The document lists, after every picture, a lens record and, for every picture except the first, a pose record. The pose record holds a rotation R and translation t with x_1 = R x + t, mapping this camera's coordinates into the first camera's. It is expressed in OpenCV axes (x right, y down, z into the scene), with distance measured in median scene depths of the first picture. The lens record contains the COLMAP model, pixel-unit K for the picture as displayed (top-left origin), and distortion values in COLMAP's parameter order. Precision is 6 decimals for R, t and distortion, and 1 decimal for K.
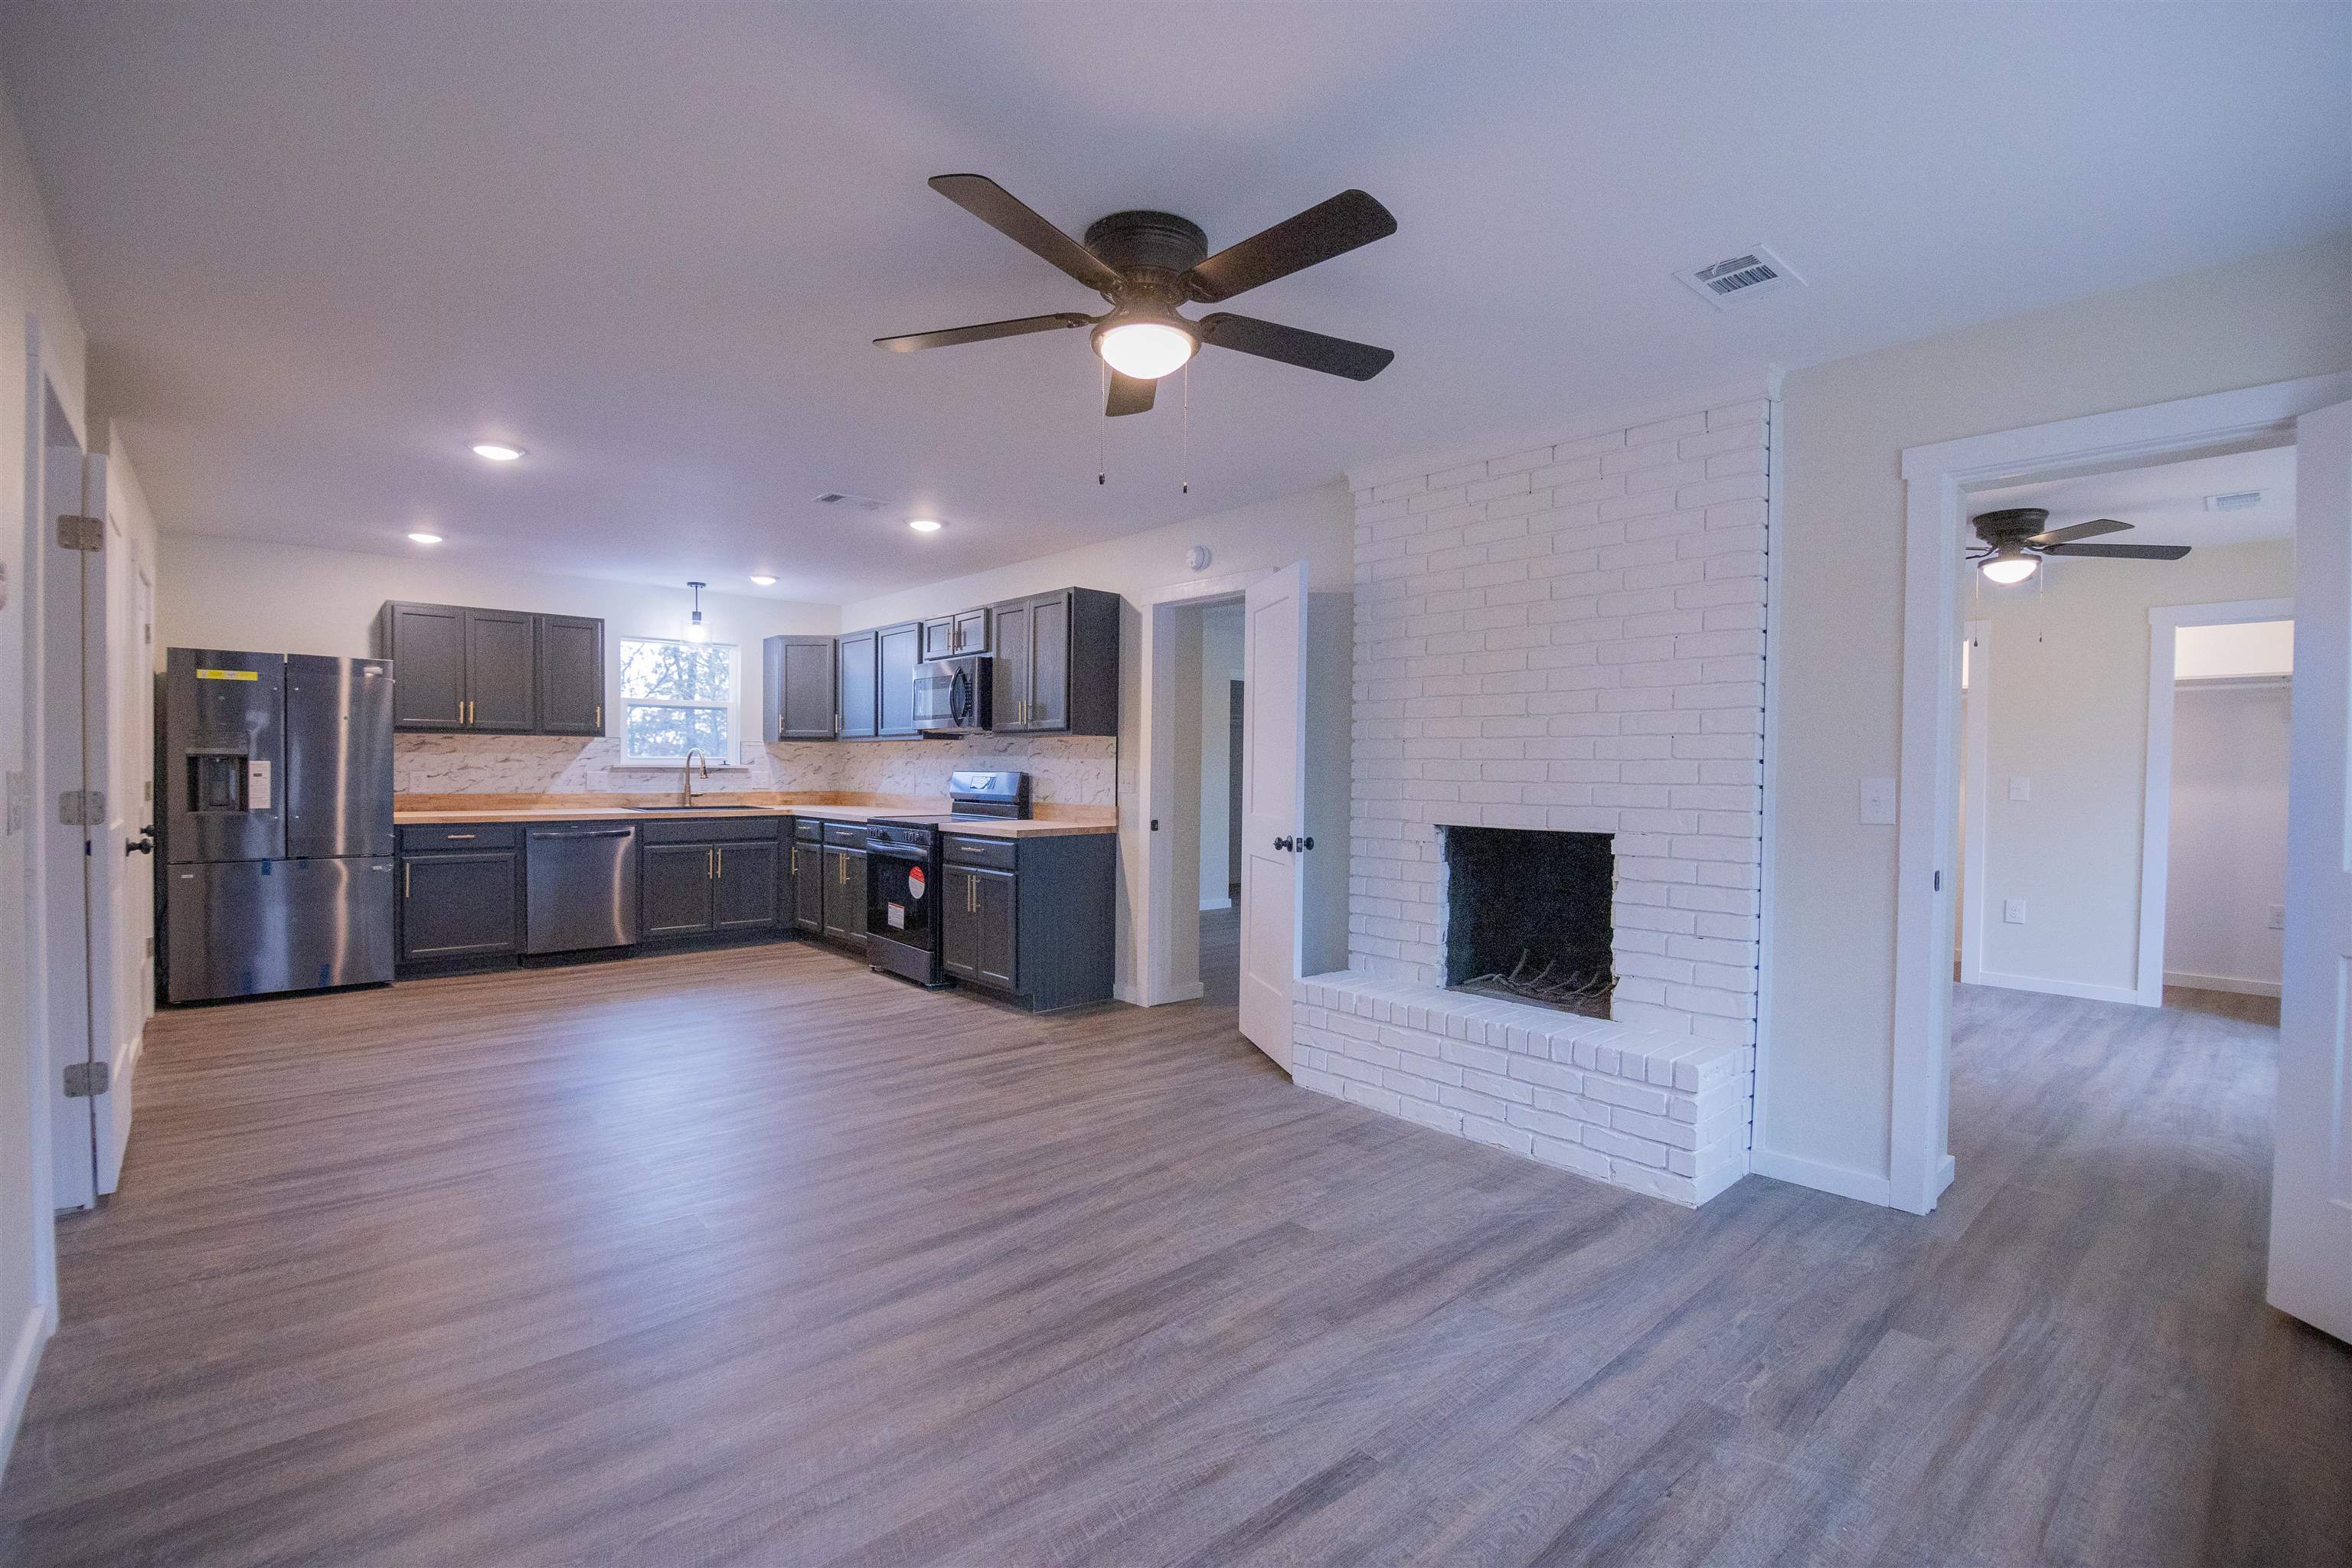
lens RADIAL K [[1050.5, 0, 1176.0], [0, 1050.5, 784.0], [0, 0, 1]] dist [-0.009483, -0.000186]
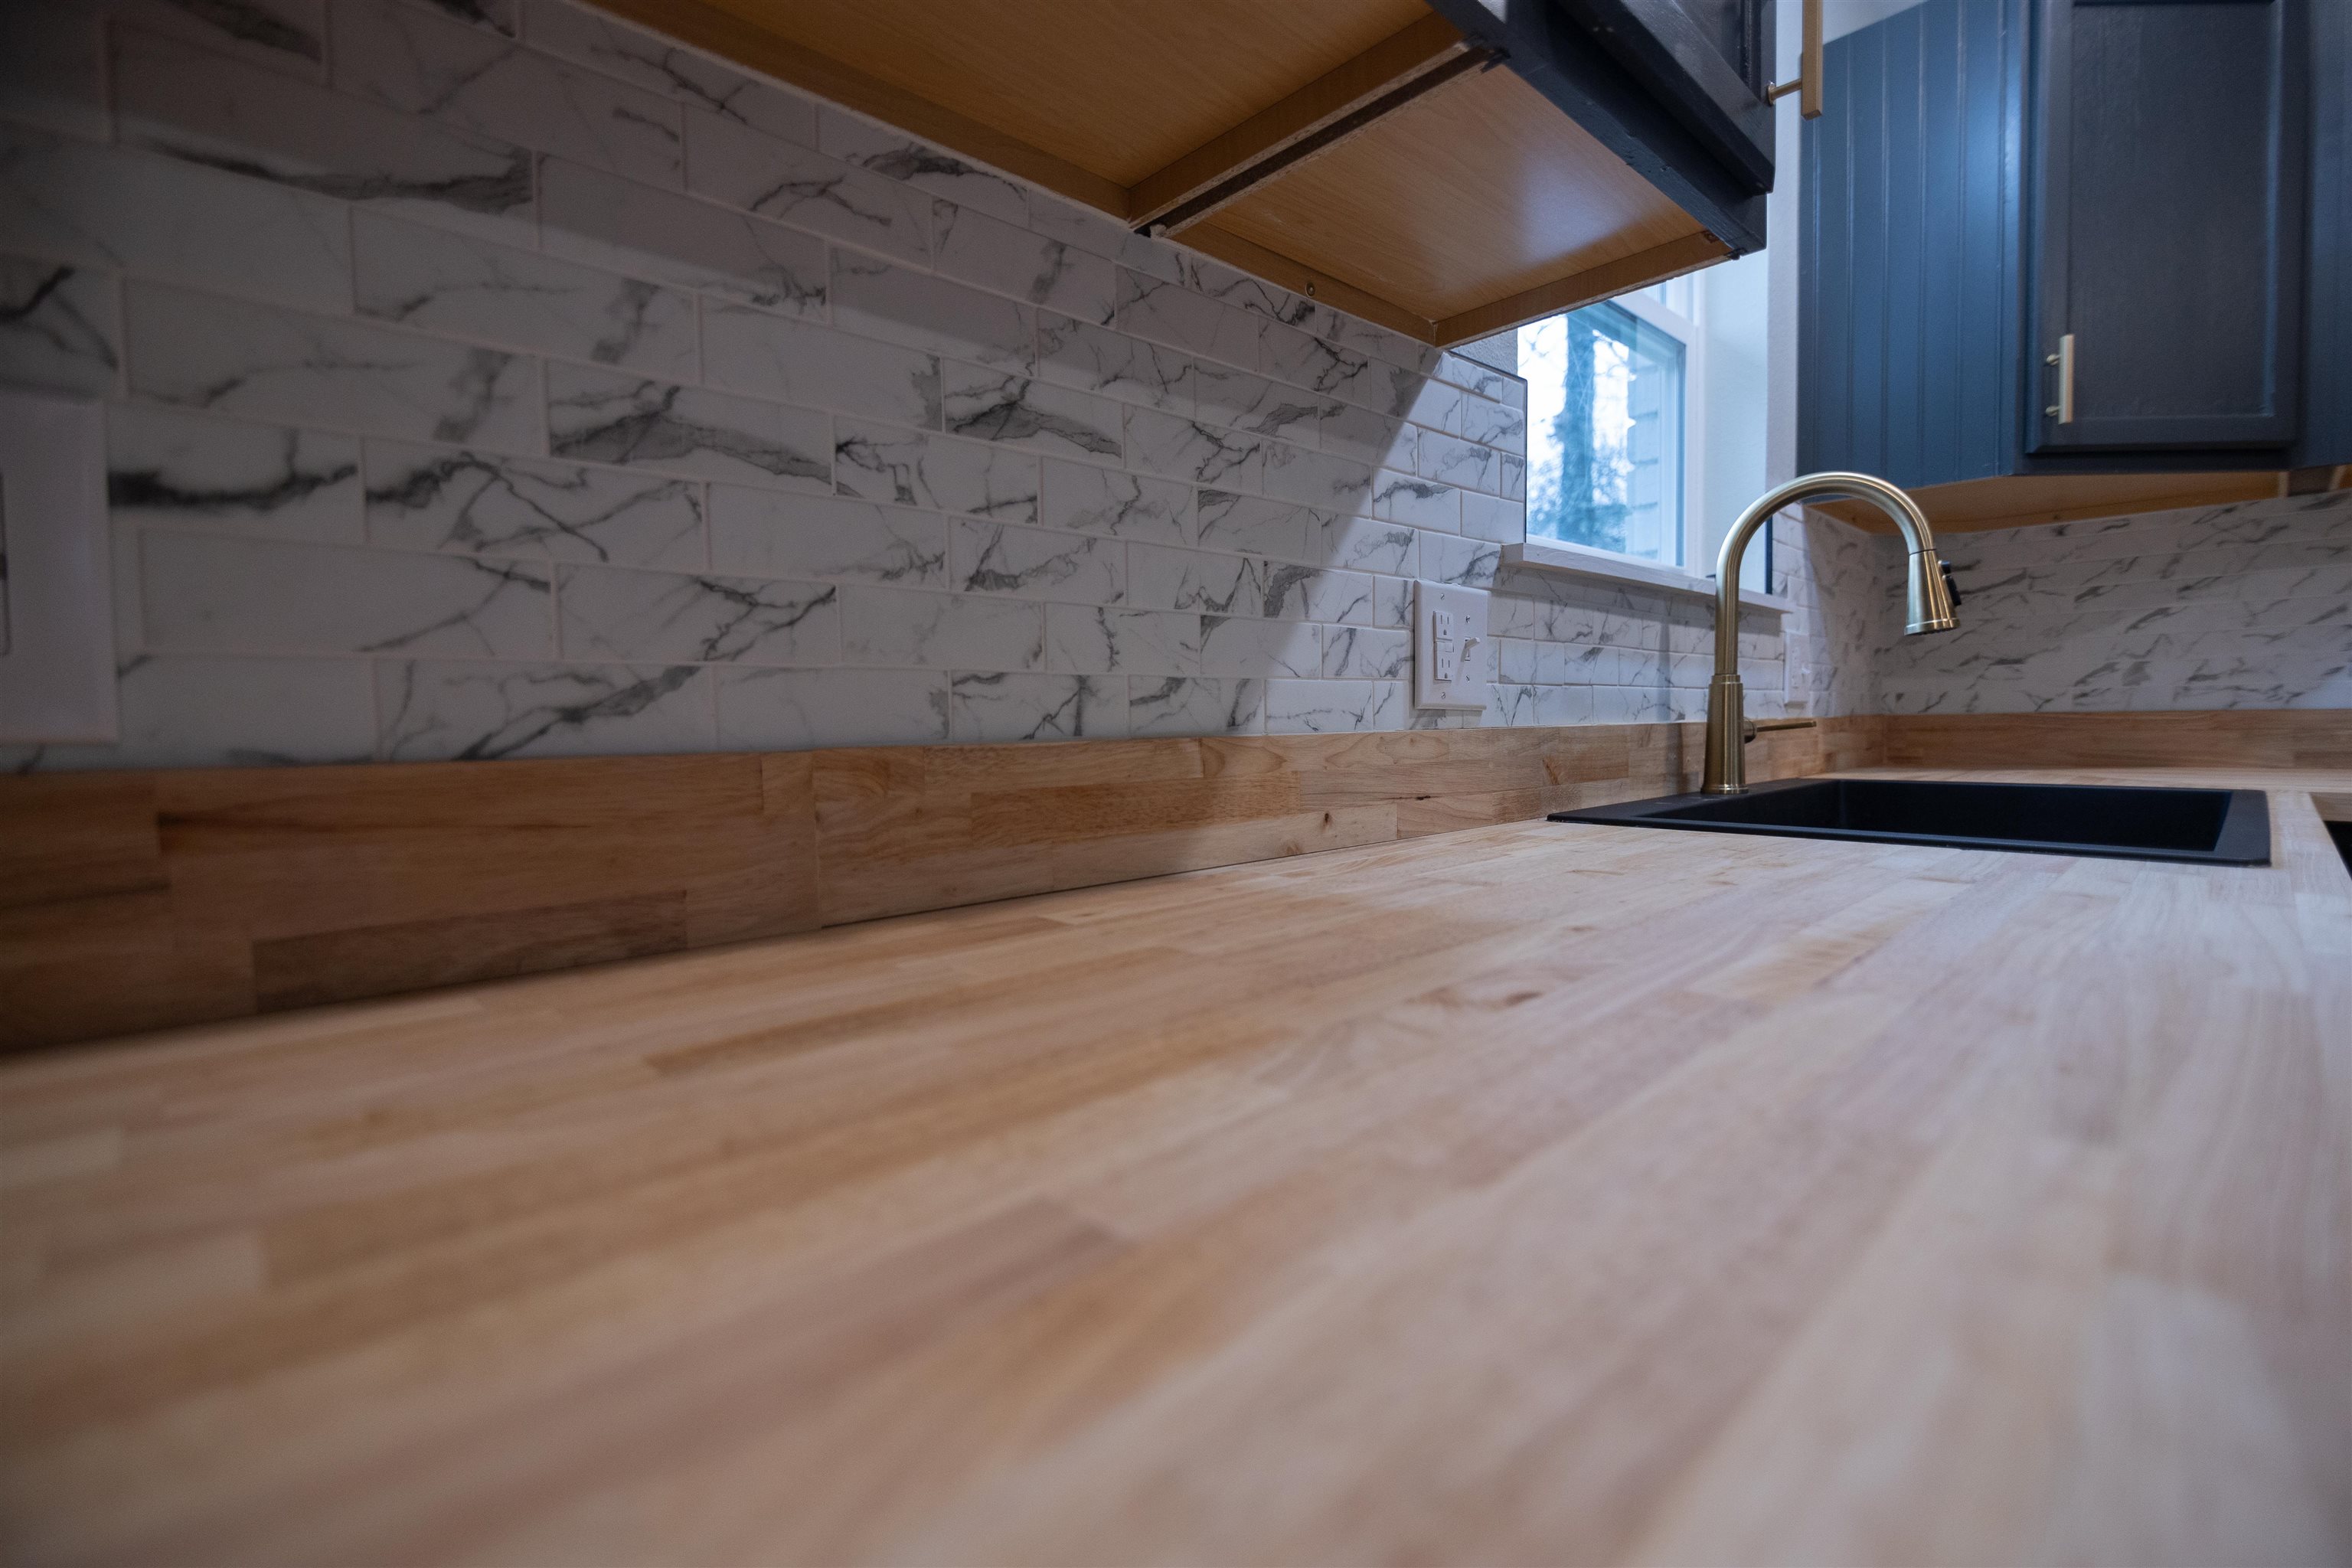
lens RADIAL K [[1050.5, 0, 1176.0], [0, 1050.5, 784.0], [0, 0, 1]] dist [-0.009483, -0.000186]
pose [[0.999437, -0.028745, 0.017315, -0.608494], [0.028024, 0.998785, 0.040545, 0.009307], [-0.018460, -0.040037, 0.999028, 0.870170]]
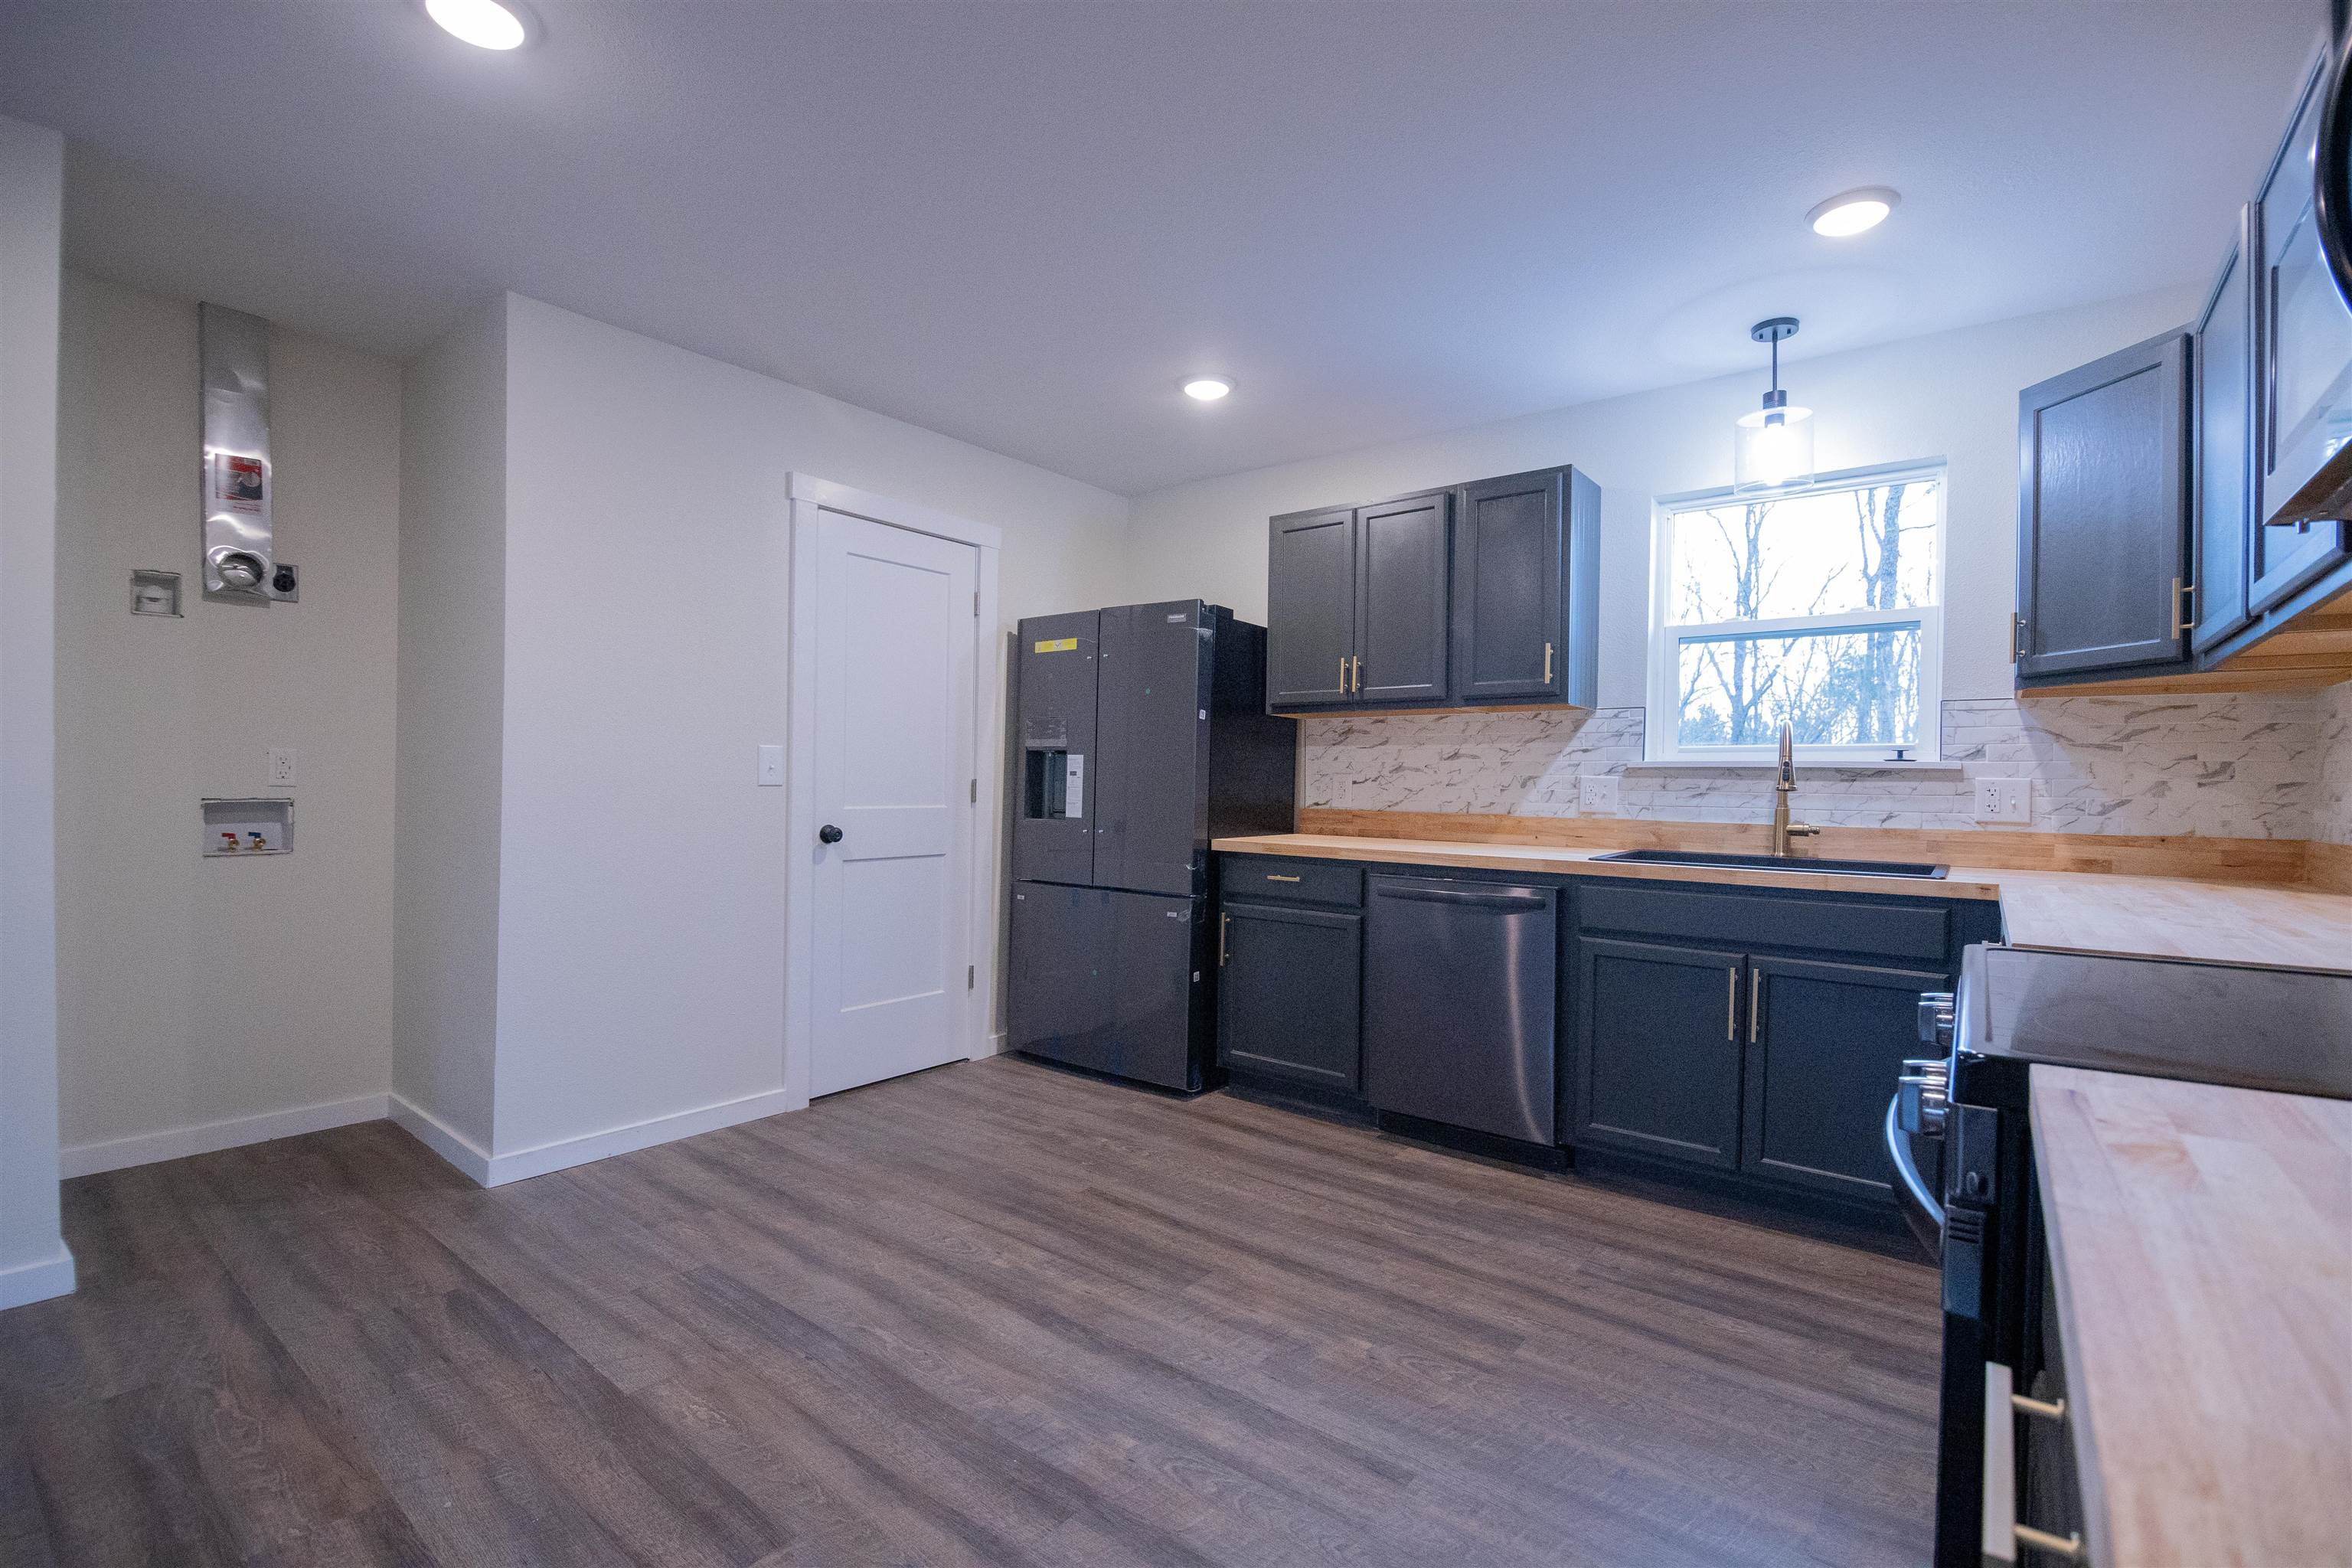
lens RADIAL K [[1050.5, 0, 1176.0], [0, 1050.5, 784.0], [0, 0, 1]] dist [-0.009483, -0.000186]
pose [[0.170495, -0.007579, -0.985329, -0.090807], [-0.031567, 0.999415, -0.013150, 0.005168], [0.984853, 0.033346, 0.170156, 0.728319]]
